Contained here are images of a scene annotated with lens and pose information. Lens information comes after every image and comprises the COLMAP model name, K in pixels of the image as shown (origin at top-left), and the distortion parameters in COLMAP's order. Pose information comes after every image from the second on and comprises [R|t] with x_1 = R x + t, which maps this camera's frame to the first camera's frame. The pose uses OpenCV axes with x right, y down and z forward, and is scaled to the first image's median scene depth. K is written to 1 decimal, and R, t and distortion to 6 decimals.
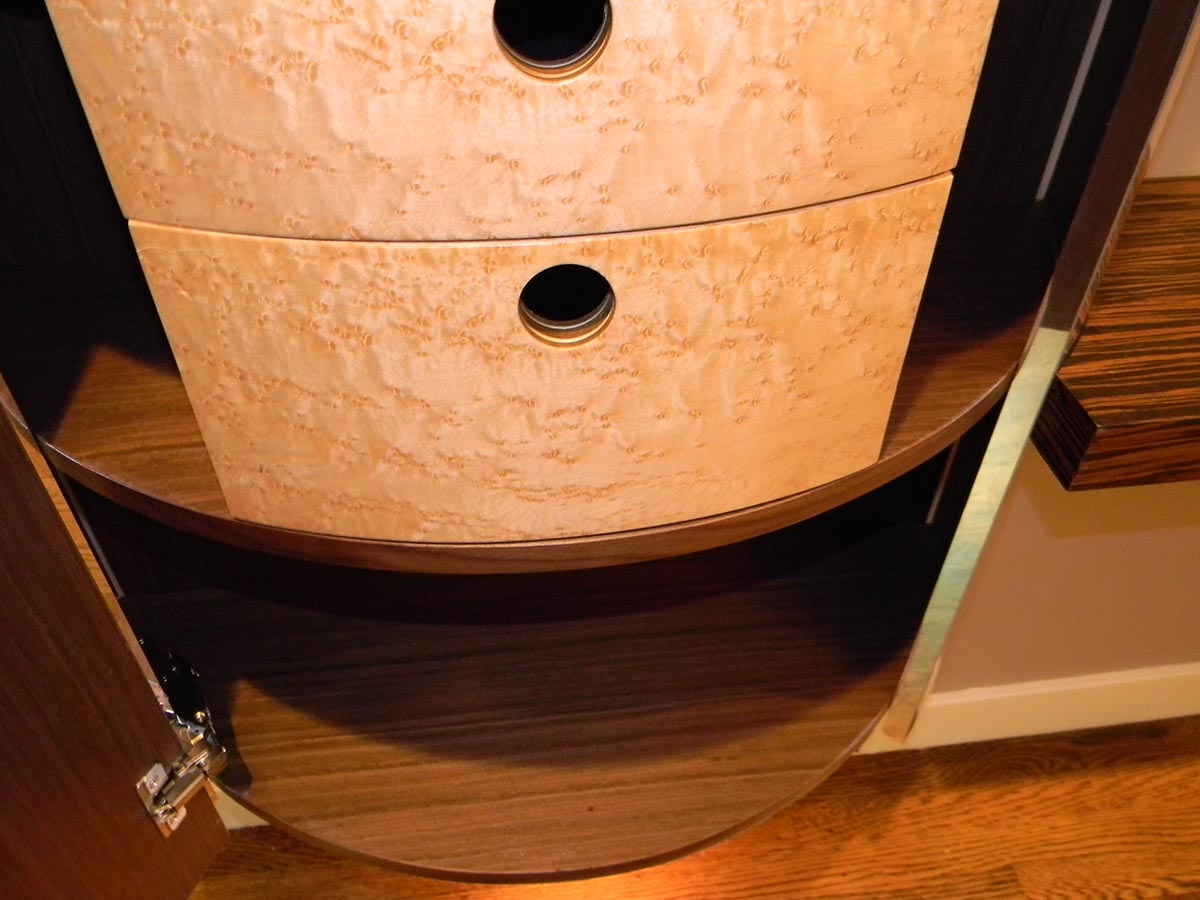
lens RADIAL K [[969.5, 0, 600.0], [0, 969.5, 450.0], [0, 0, 1]] dist [0.007233, 0.004954]
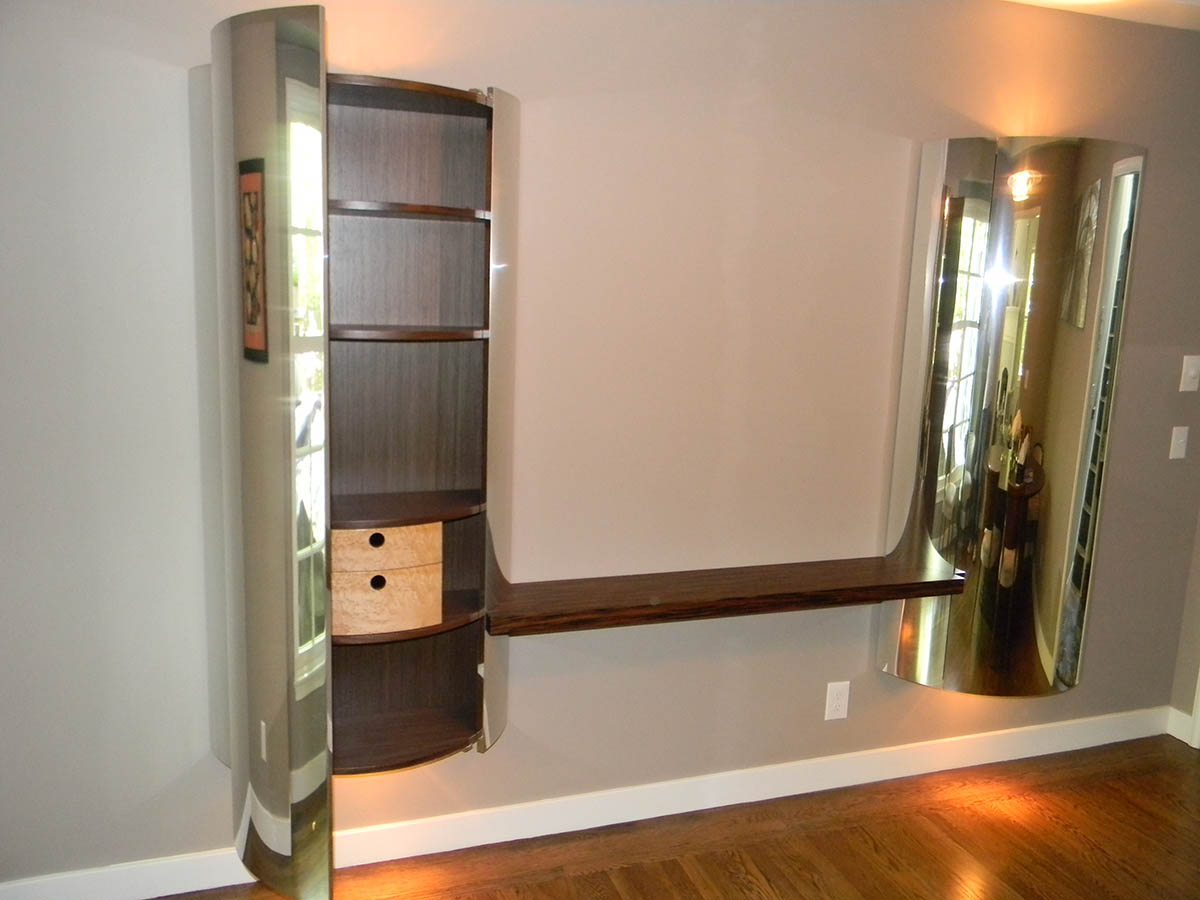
lens RADIAL K [[969.5, 0, 600.0], [0, 969.5, 450.0], [0, 0, 1]] dist [0.007233, 0.004954]
pose [[0.975512, -0.011664, 0.219638, -0.003594], [0.124830, 0.851544, -0.509206, 2.397831], [-0.181092, 0.524153, 0.832147, -4.742711]]
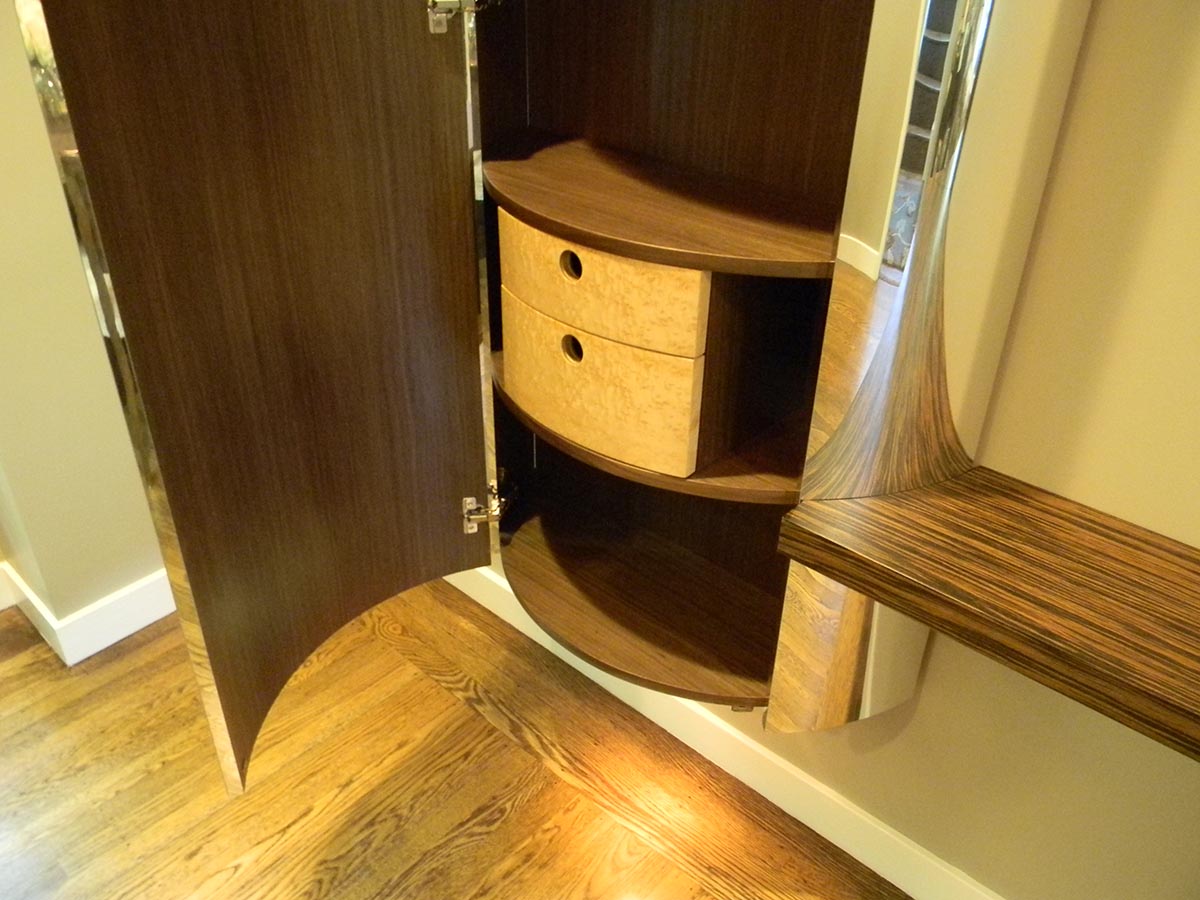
lens RADIAL K [[969.5, 0, 600.0], [0, 969.5, 450.0], [0, 0, 1]] dist [0.007233, 0.004954]
pose [[0.647117, 0.398685, -0.649838, 2.117861], [-0.514920, 0.857138, 0.013102, 0.038584], [0.562225, 0.326136, 0.759960, -1.178540]]
